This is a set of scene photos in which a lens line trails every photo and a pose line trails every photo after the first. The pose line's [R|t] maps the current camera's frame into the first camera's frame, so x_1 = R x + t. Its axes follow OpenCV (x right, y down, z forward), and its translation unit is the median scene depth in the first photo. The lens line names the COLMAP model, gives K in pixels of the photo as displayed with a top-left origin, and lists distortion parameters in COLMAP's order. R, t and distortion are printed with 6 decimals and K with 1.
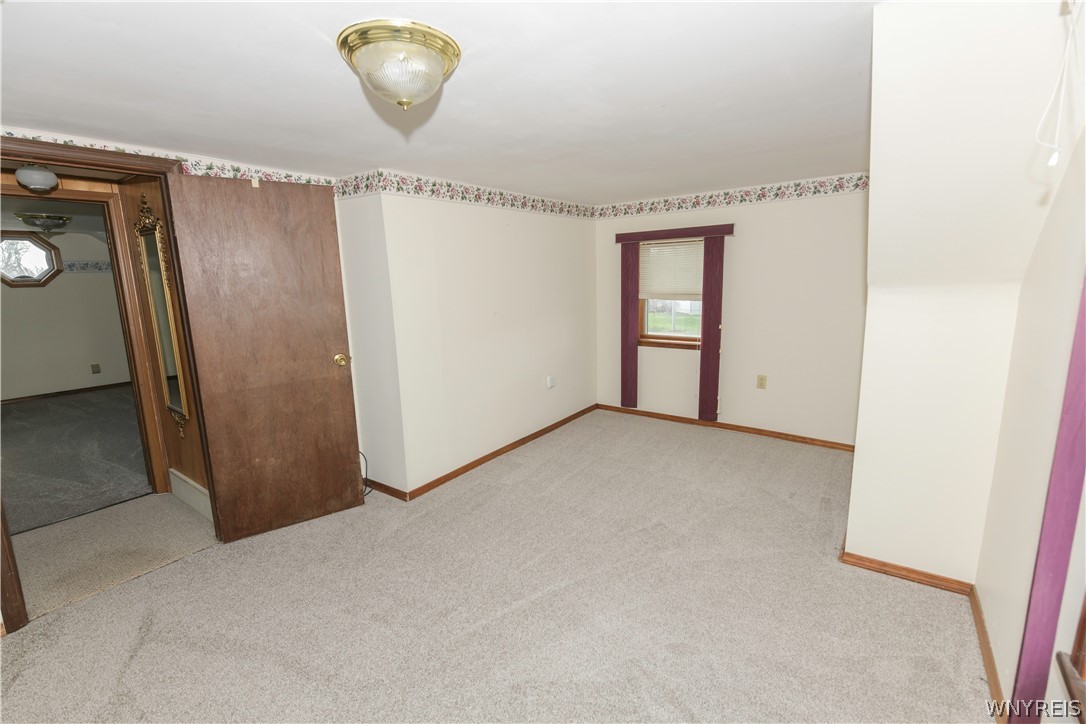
lens RADIAL K [[473.6, 0, 544.7], [0, 473.6, 360.1], [0, 0, 1]] dist [0.004017, 0.000221]
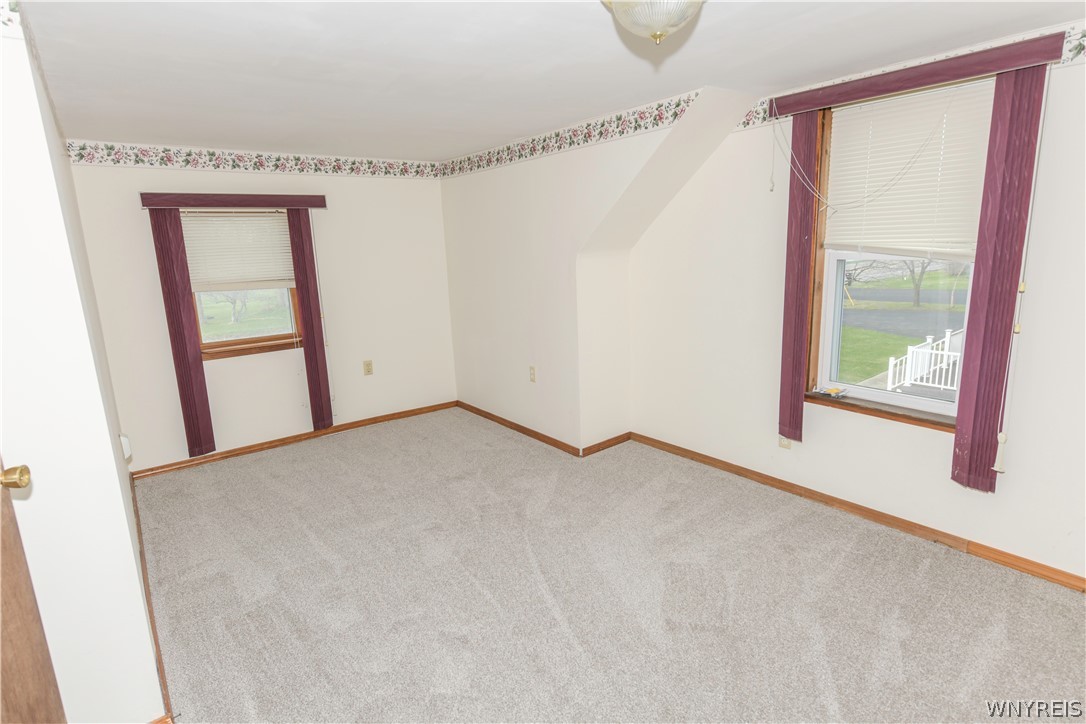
lens RADIAL K [[564.2, 0, 545.5], [0, 564.2, 358.6], [0, 0, 1]] dist [0.003996, 0.001121]
pose [[0.266381, -0.178355, 0.947222, -0.495849], [0.202132, 0.971215, 0.126029, -0.040509], [-0.942435, 0.157892, 0.294765, 0.329096]]
